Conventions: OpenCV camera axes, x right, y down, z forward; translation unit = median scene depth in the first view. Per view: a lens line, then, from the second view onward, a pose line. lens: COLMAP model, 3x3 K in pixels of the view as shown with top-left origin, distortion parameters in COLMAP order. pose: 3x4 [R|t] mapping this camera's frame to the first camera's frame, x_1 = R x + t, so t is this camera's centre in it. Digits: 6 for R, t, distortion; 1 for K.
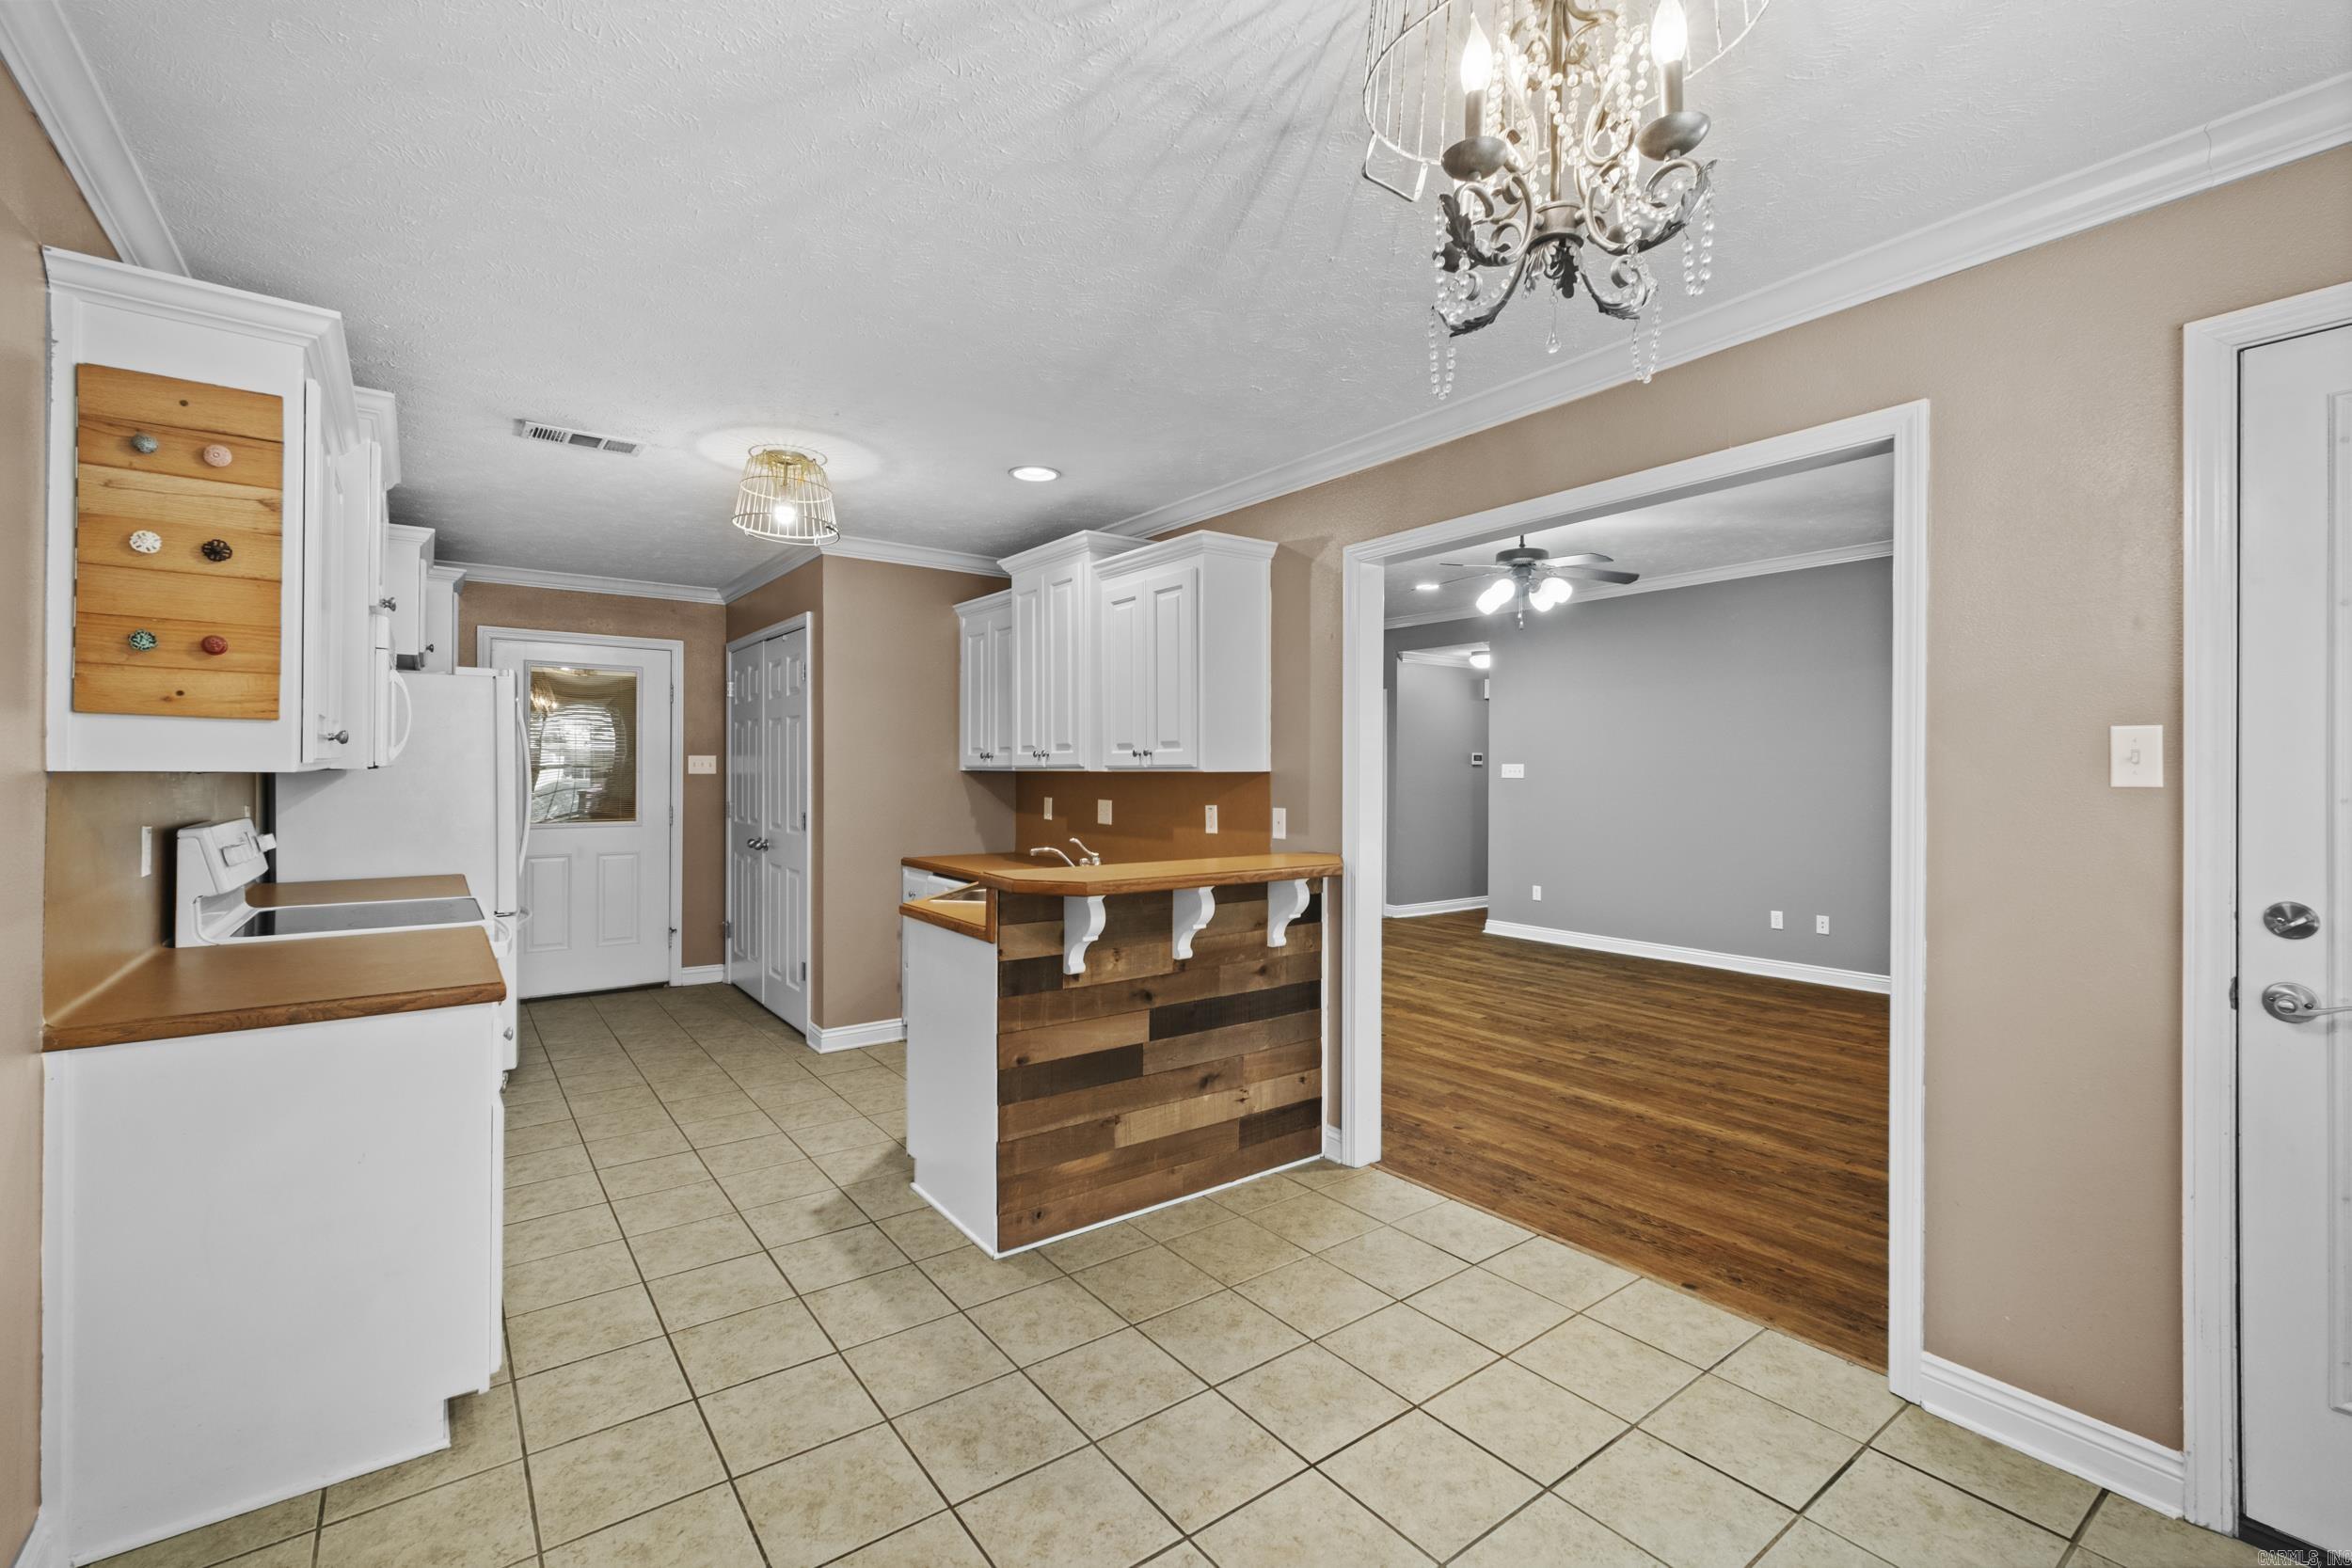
lens RADIAL K [[1013.0, 0, 1166.8], [0, 1013.0, 770.4], [0, 0, 1]] dist [0.007017, -0.001705]
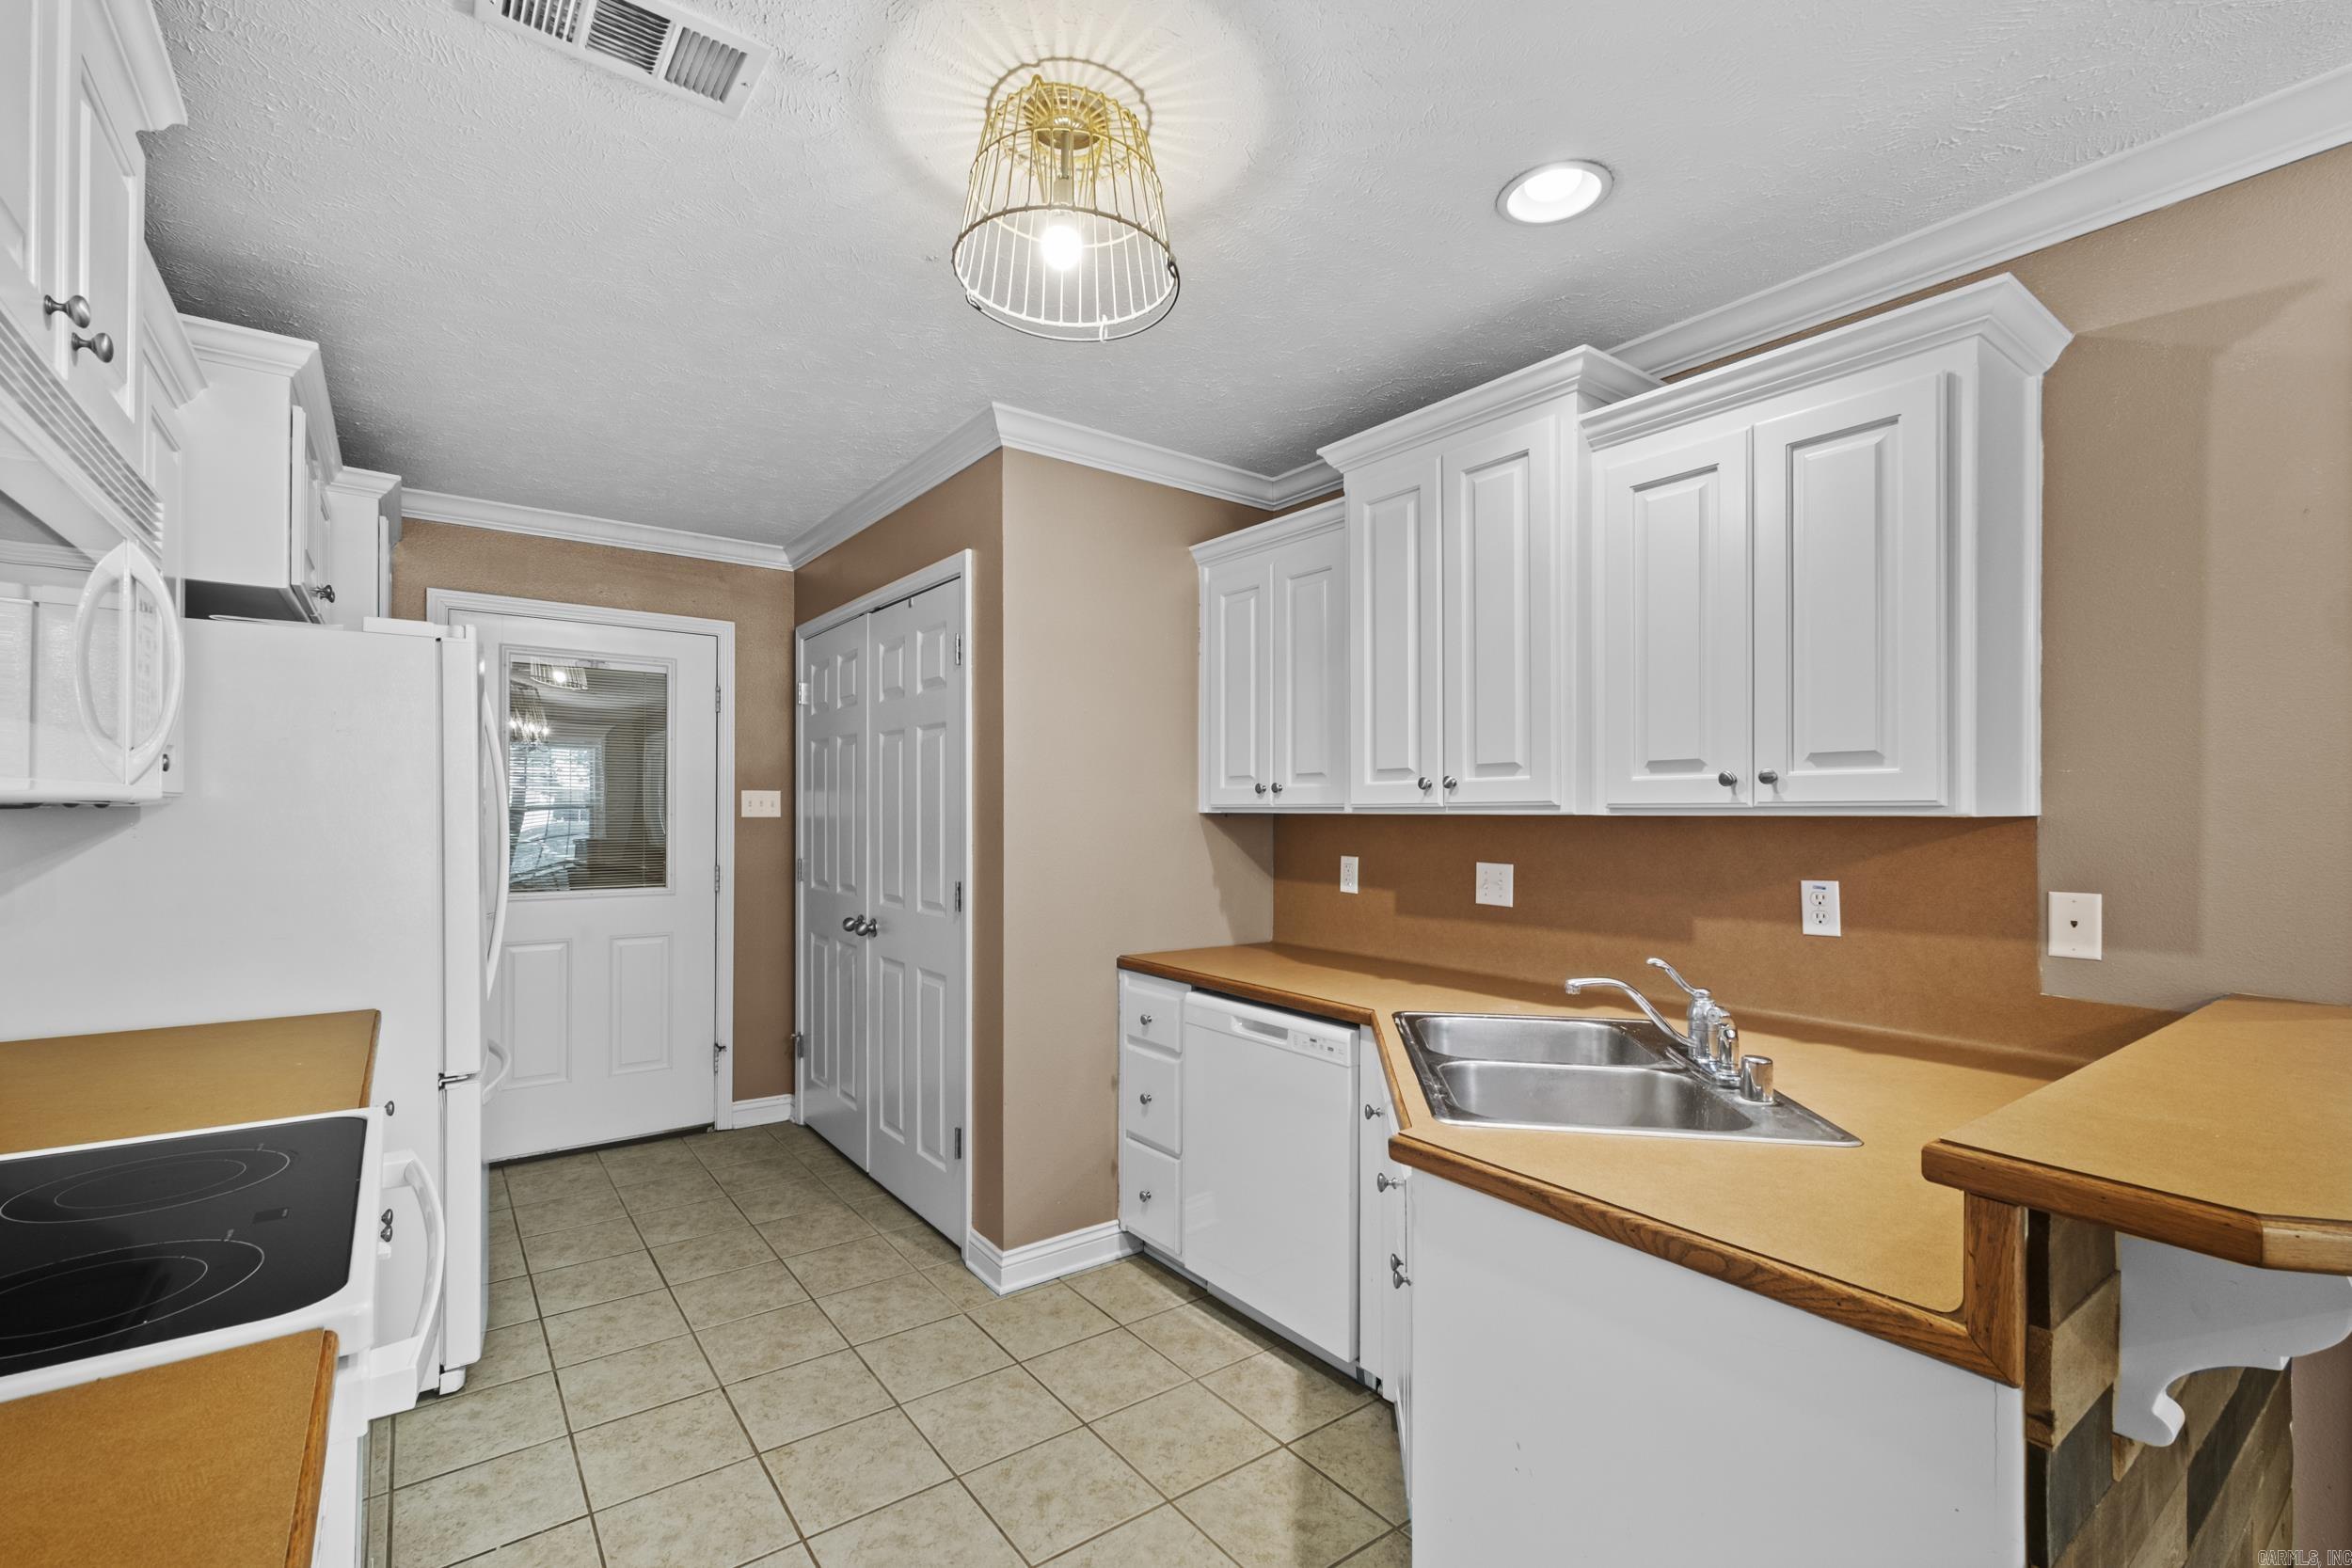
lens RADIAL K [[1013.0, 0, 1156.0], [0, 1013.0, 816.4], [0, 0, 1]] dist [0.007017, -0.001705]
pose [[0.999996, 0.001113, 0.002770, -0.231593], [-0.001122, 0.999994, 0.003274, 0.000185], [-0.002766, -0.003277, 0.999991, 0.376950]]
